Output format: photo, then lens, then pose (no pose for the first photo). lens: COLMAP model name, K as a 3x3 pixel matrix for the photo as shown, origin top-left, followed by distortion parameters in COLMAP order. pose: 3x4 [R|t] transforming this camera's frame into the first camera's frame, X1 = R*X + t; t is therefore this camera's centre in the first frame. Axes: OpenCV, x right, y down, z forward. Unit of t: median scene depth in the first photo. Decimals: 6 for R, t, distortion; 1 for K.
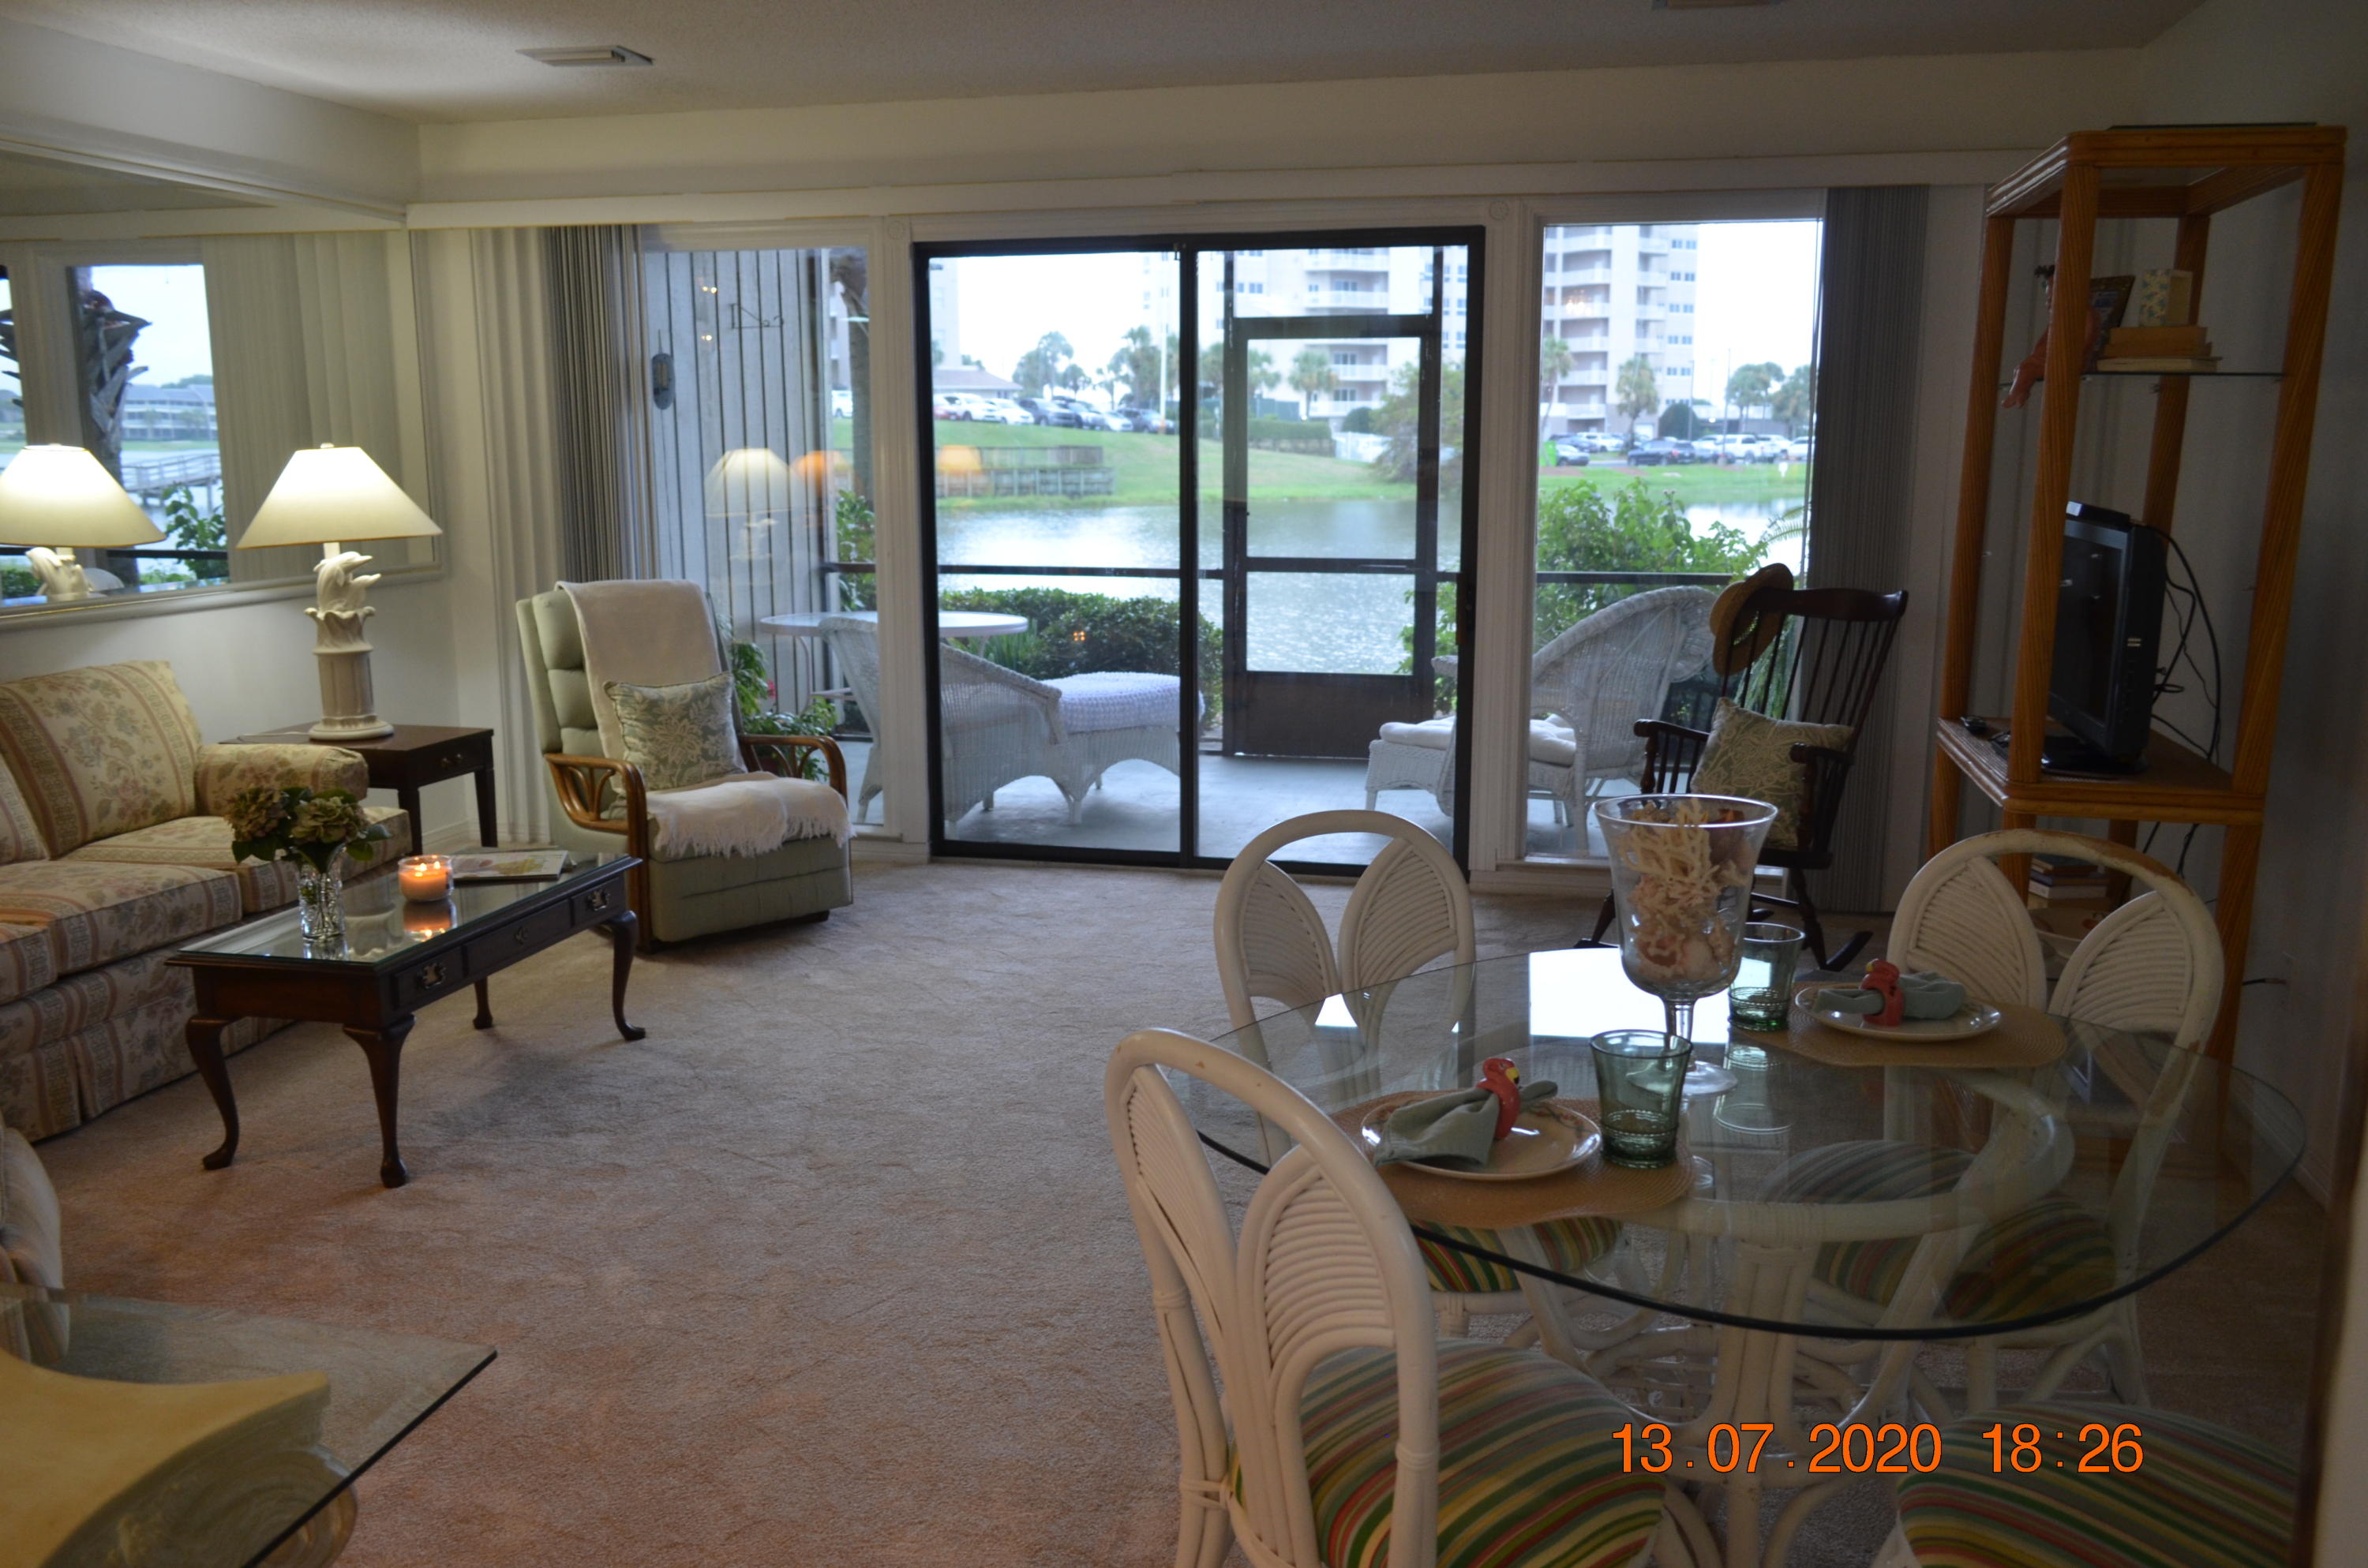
lens RADIAL K [[1829.9, 0, 1198.7], [0, 1829.9, 781.3], [0, 0, 1]] dist [-0.010959, 0.007414]
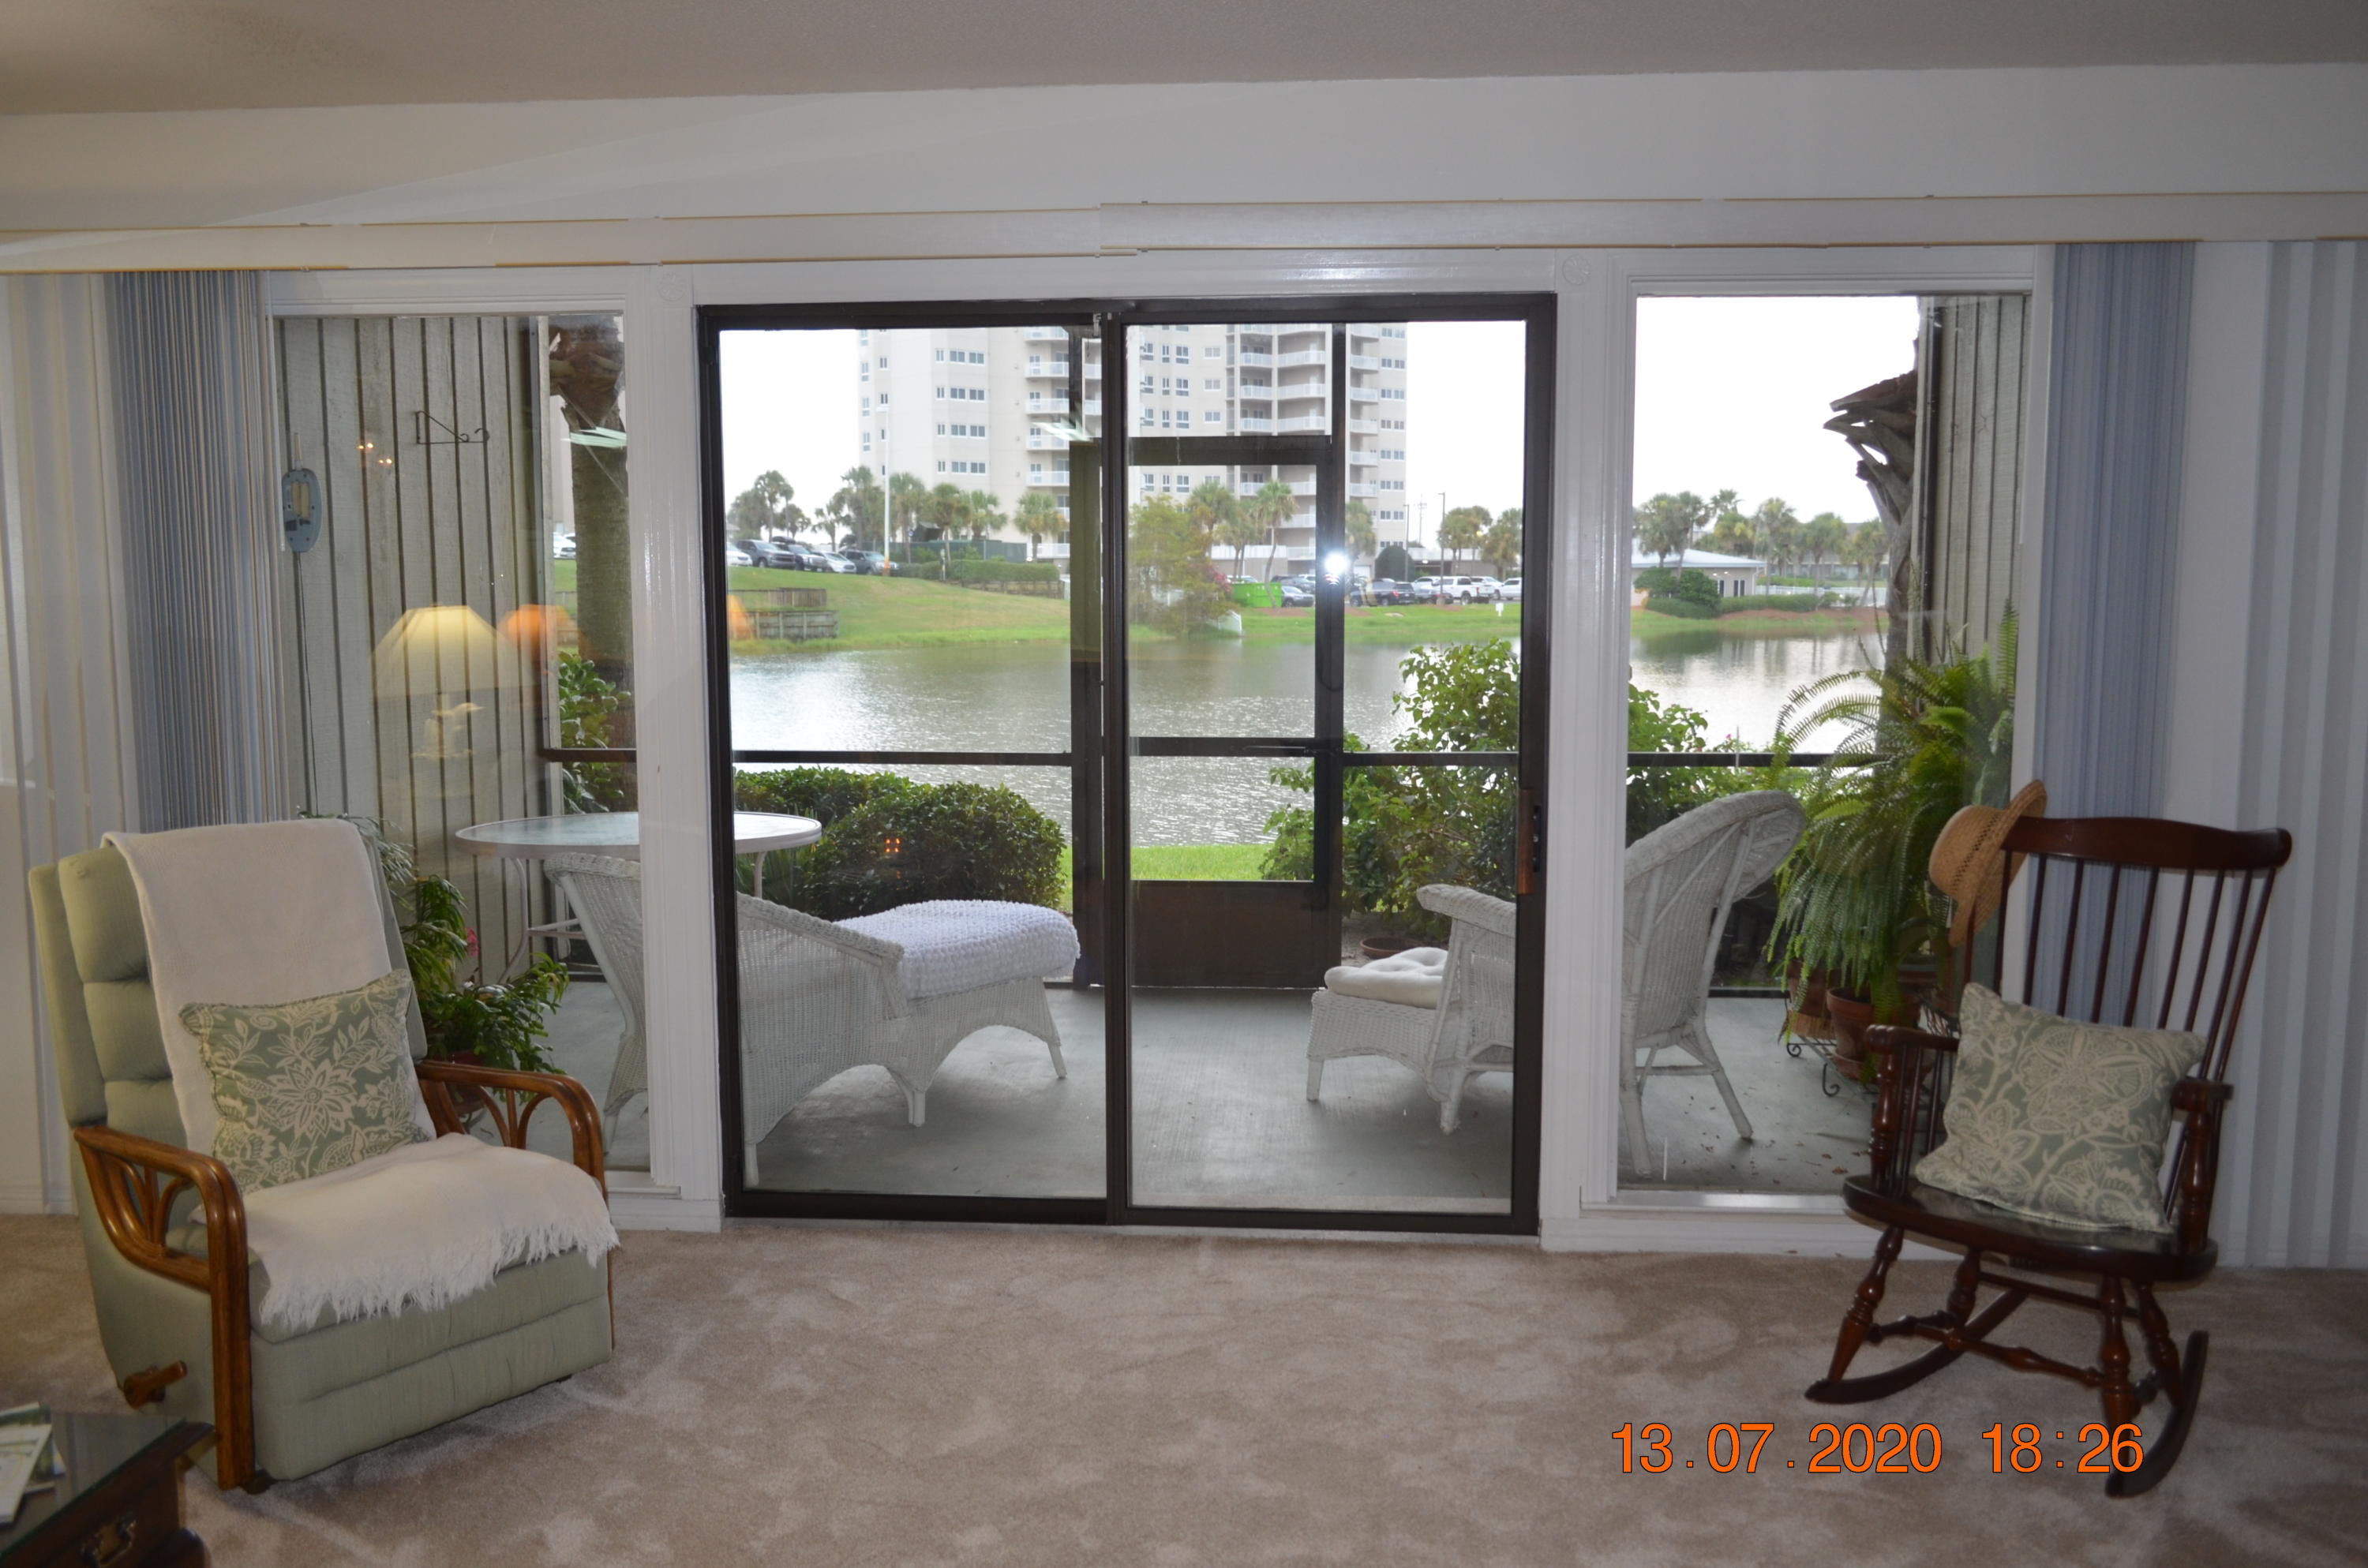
lens RADIAL K [[1835.6, 0, 1201.3], [0, 1835.6, 782.8], [0, 0, 1]] dist [-0.013757, 0.008547]
pose [[0.988368, -0.017408, 0.151079, -0.078669], [0.028682, 0.996936, -0.072771, -0.067873], [-0.149349, 0.076258, 0.985839, 0.329040]]
